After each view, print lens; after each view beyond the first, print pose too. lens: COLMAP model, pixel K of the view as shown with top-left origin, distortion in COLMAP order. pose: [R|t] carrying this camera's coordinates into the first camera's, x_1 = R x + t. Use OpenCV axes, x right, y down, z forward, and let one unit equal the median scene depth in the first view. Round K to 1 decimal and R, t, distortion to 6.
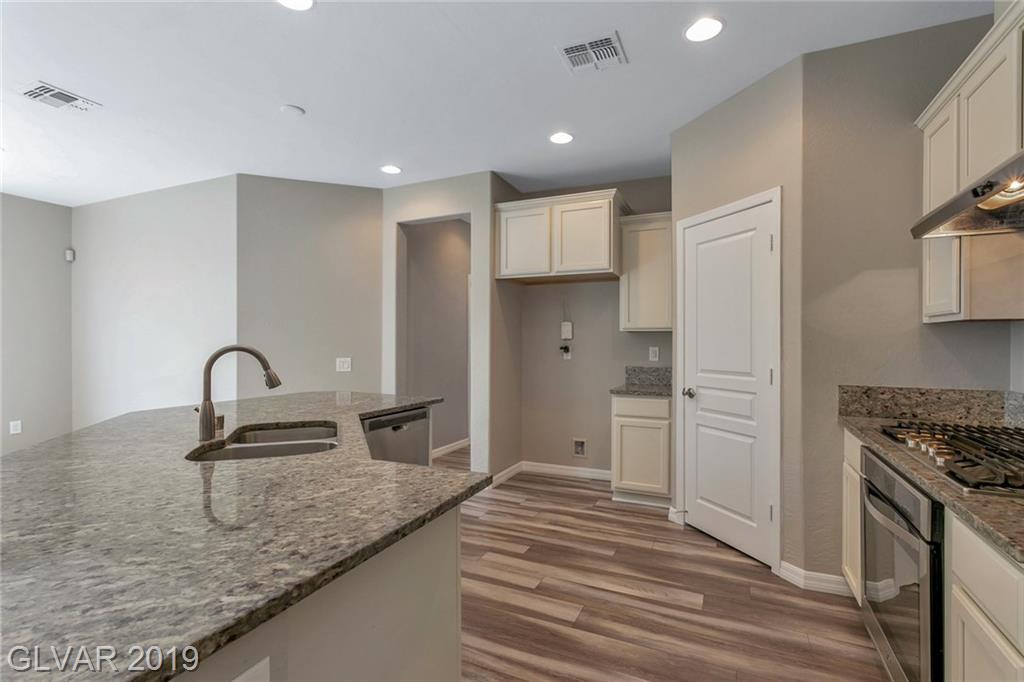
lens RADIAL K [[485.6, 0, 516.0], [0, 485.6, 340.1], [0, 0, 1]] dist [0.018252, -0.000076]
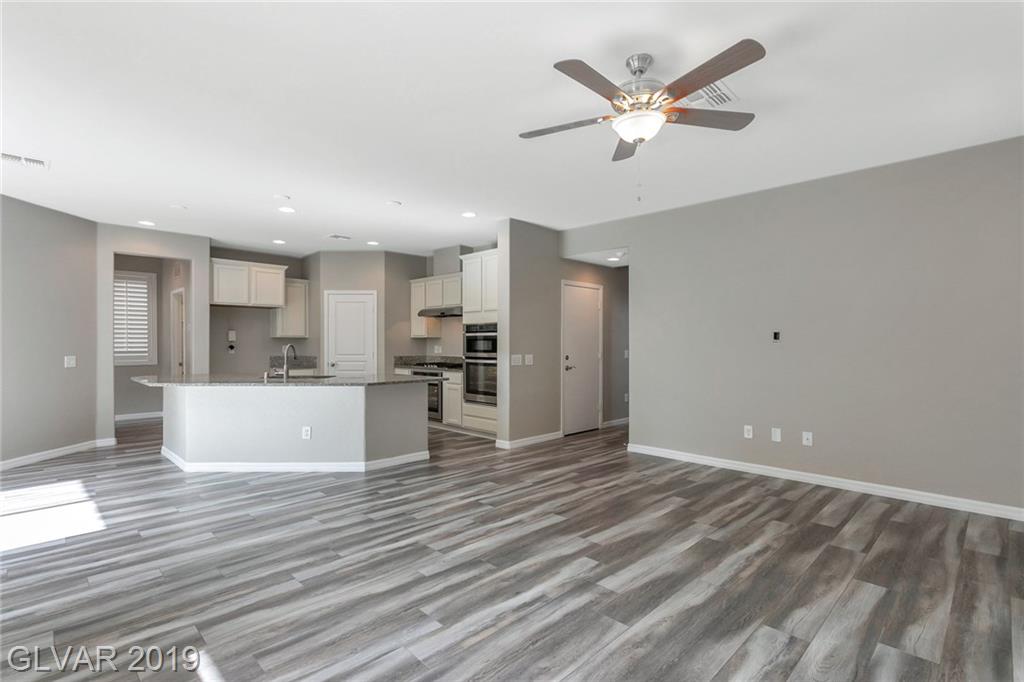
lens RADIAL K [[494.2, 0, 507.3], [0, 494.2, 343.5], [0, 0, 1]] dist [0.016174, -0.000367]
pose [[0.352604, -0.002039, 0.935770, -1.745974], [-0.004185, 0.999984, 0.003756, -0.006777], [-0.935763, -0.005241, 0.352590, -0.703519]]
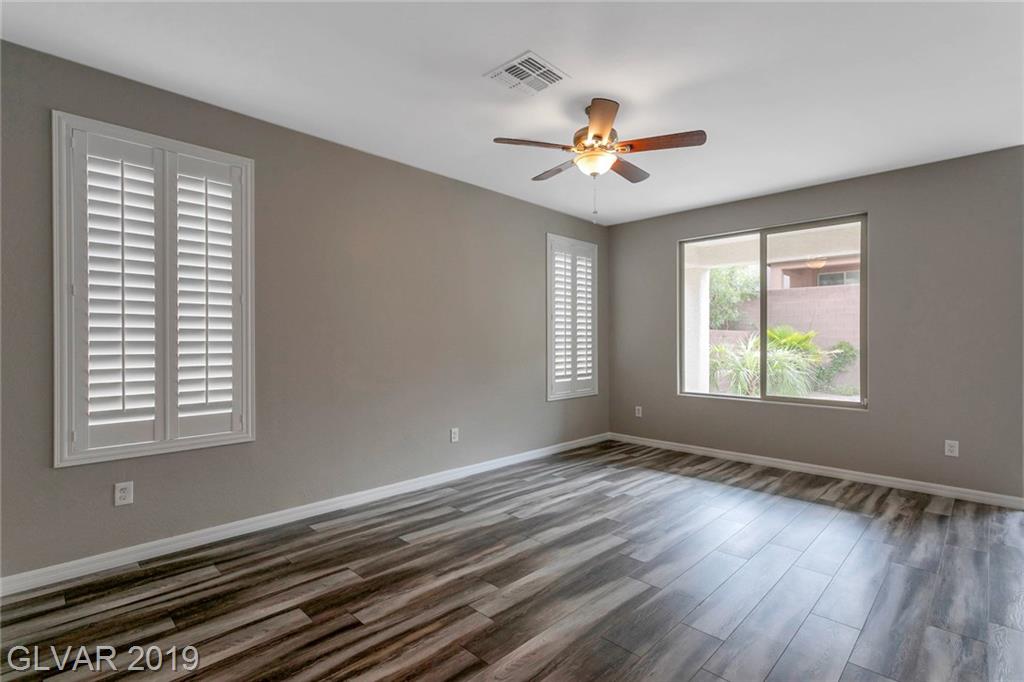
lens RADIAL K [[485.6, 0, 516.0], [0, 485.6, 340.1], [0, 0, 1]] dist [0.018252, -0.000076]
pose [[-0.335614, -0.000756, -0.941999, 0.210935], [0.000262, 1.000000, -0.000895, -0.010130], [0.942000, -0.000547, -0.335614, -0.417551]]
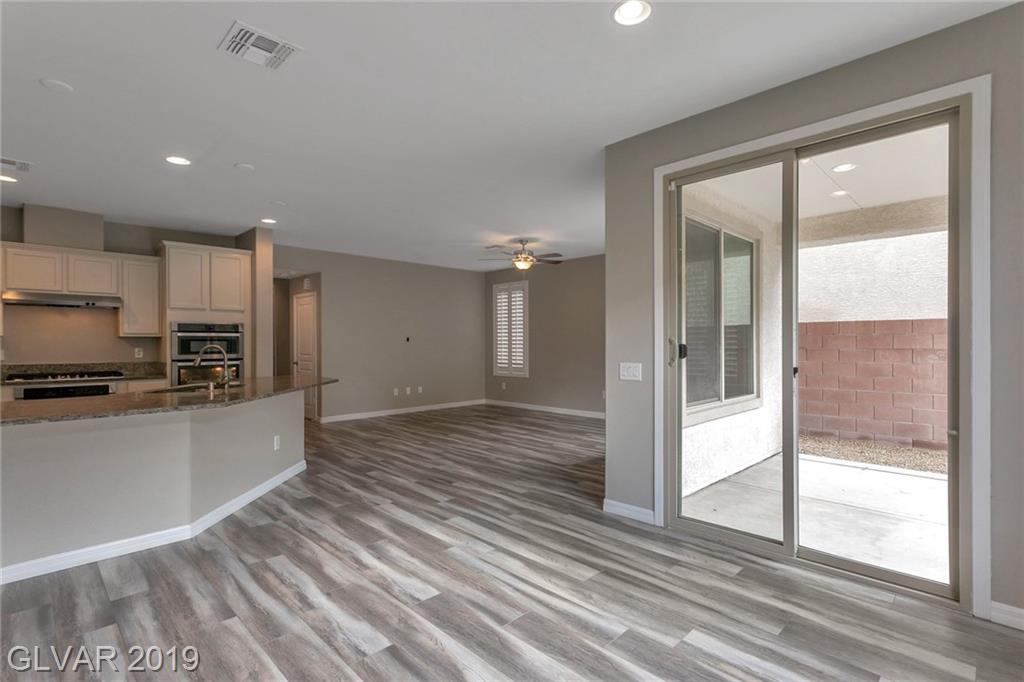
lens RADIAL K [[485.6, 0, 516.0], [0, 485.6, 340.1], [0, 0, 1]] dist [0.018252, -0.000076]
pose [[-0.938638, 0.003104, 0.344889, -1.626048], [-0.000395, 0.999949, -0.010075, 0.004701], [-0.344903, -0.009593, -0.938589, 1.617185]]
